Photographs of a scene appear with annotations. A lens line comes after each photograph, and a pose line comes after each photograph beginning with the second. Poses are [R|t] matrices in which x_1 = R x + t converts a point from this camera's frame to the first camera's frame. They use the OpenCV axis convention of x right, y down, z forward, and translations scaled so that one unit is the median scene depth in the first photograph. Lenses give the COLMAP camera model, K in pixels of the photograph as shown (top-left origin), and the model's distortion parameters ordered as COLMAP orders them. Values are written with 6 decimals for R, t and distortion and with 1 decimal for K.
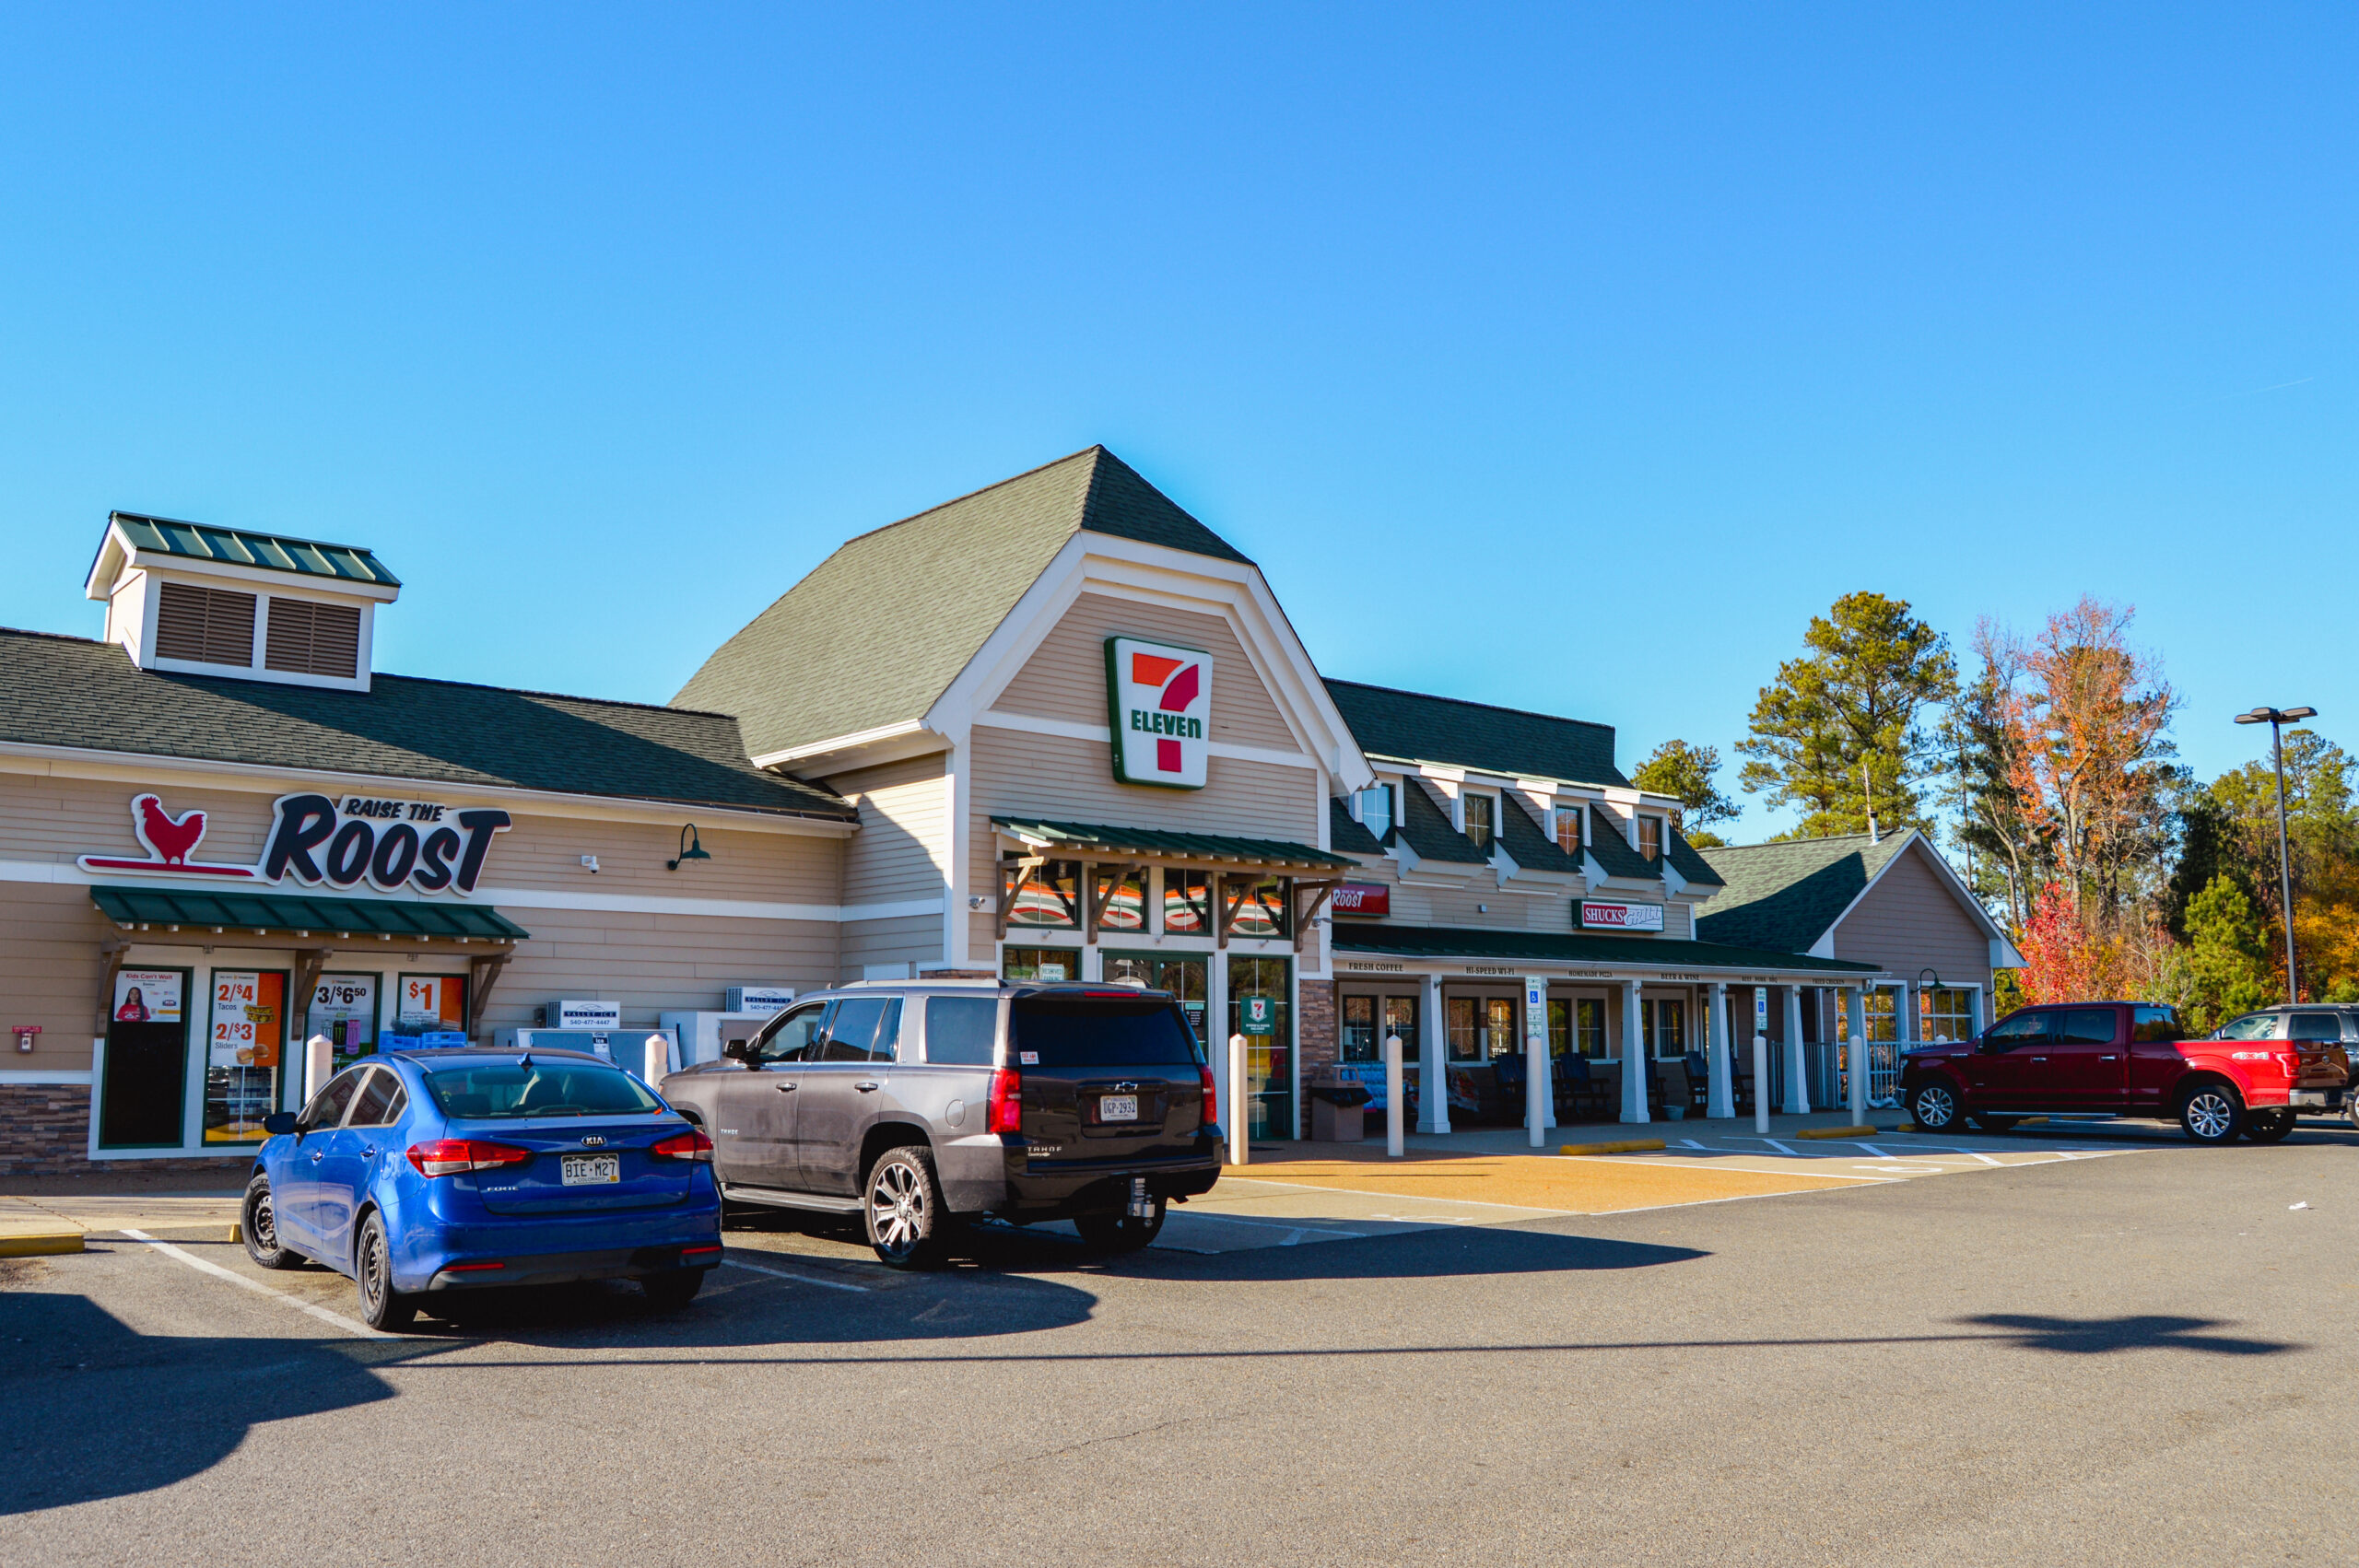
lens RADIAL K [[1843.5, 0, 1177.3], [0, 1843.5, 796.9], [0, 0, 1]] dist [-0.083029, 0.024288]
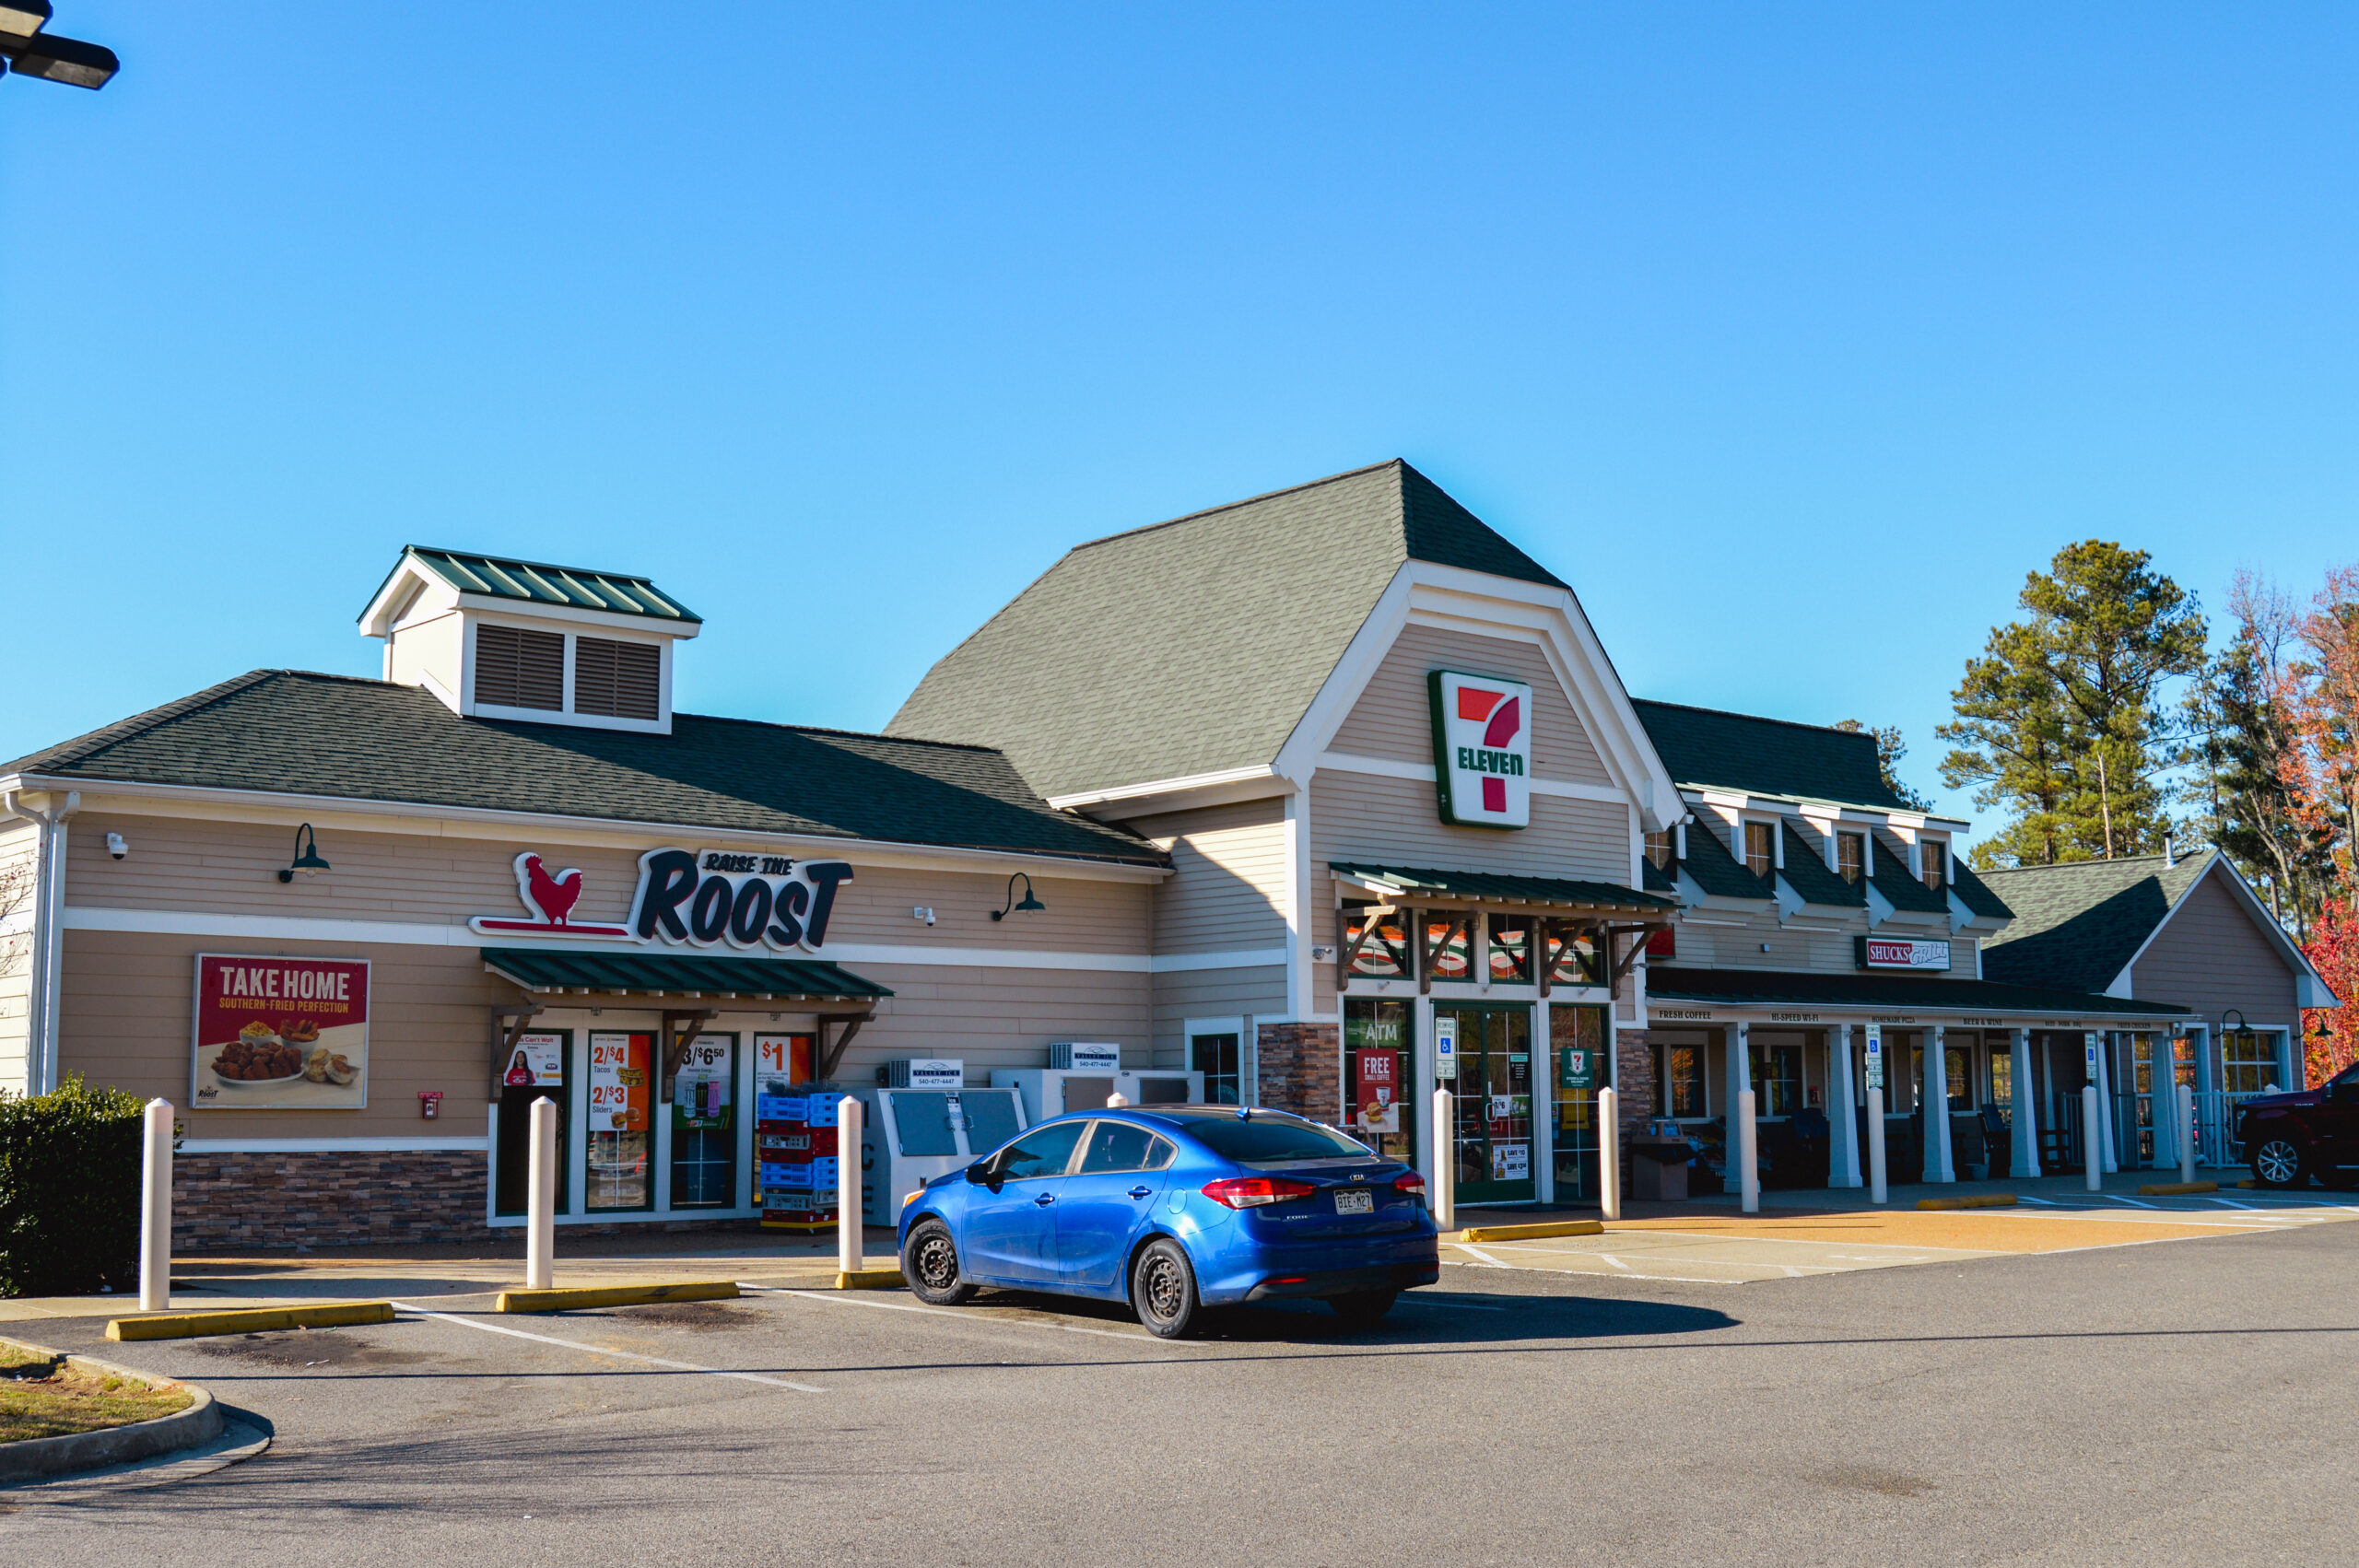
lens RADIAL K [[2411.4, 0, 1182.0], [0, 2411.4, 783.9], [0, 0, 1]] dist [-0.064510, 0.000000]
pose [[0.999898, -0.004587, 0.013537, -0.181767], [0.004575, 0.999989, 0.000938, -0.029739], [-0.013541, -0.000876, 0.999908, -0.236967]]
